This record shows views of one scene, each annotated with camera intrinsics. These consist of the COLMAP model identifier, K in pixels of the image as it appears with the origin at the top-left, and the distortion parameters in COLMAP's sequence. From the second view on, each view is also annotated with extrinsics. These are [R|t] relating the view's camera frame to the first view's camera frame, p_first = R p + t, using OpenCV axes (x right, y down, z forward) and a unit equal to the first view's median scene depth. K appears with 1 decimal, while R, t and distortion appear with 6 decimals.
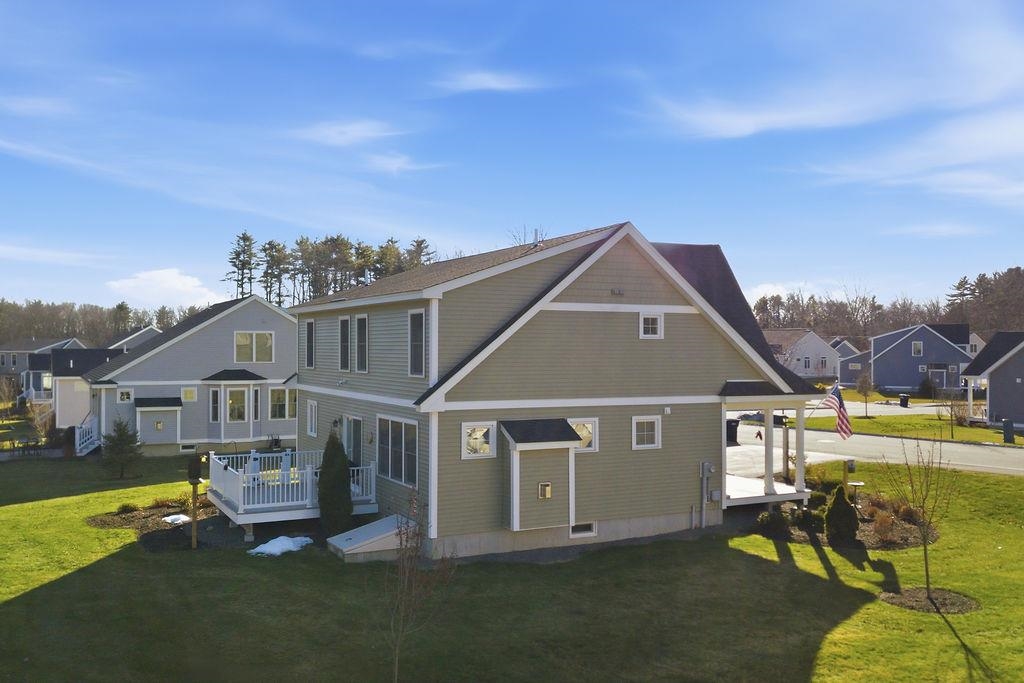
lens RADIAL K [[912.0, 0, 512.0], [0, 912.0, 341.5], [0, 0, 1]] dist [-0.006562, -0.012942]
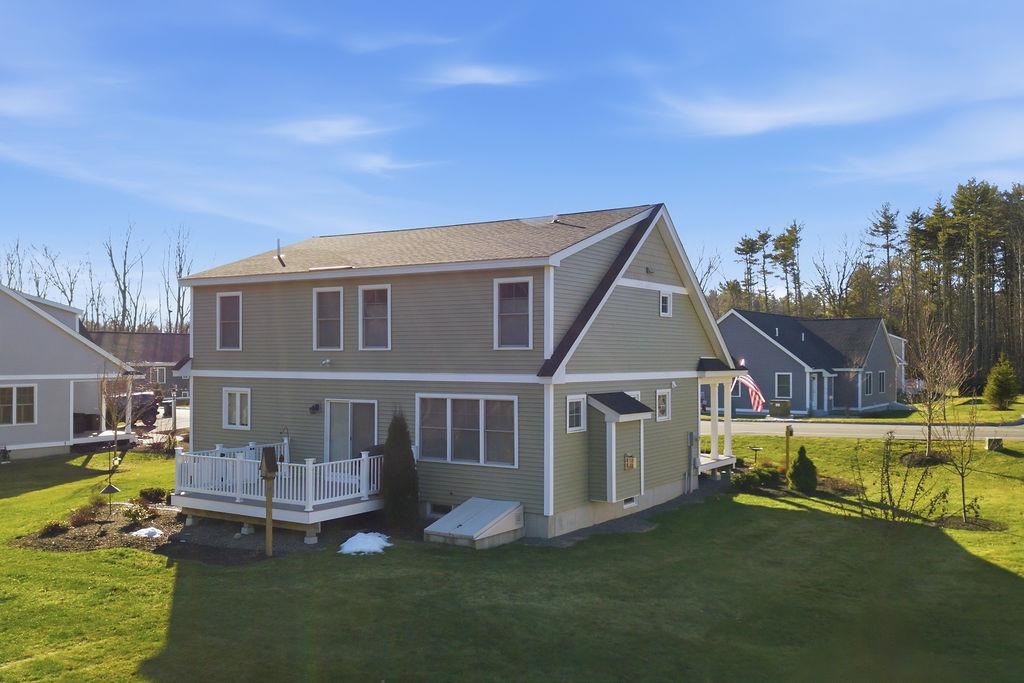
lens RADIAL K [[931.8, 0, 512.0], [0, 931.8, 341.5], [0, 0, 1]] dist [0.001221, -0.000014]
pose [[0.873595, 0.006750, 0.486607, -0.529175], [-0.003321, 0.999963, -0.007908, 0.035204], [-0.486643, 0.005292, 0.873585, 0.141774]]
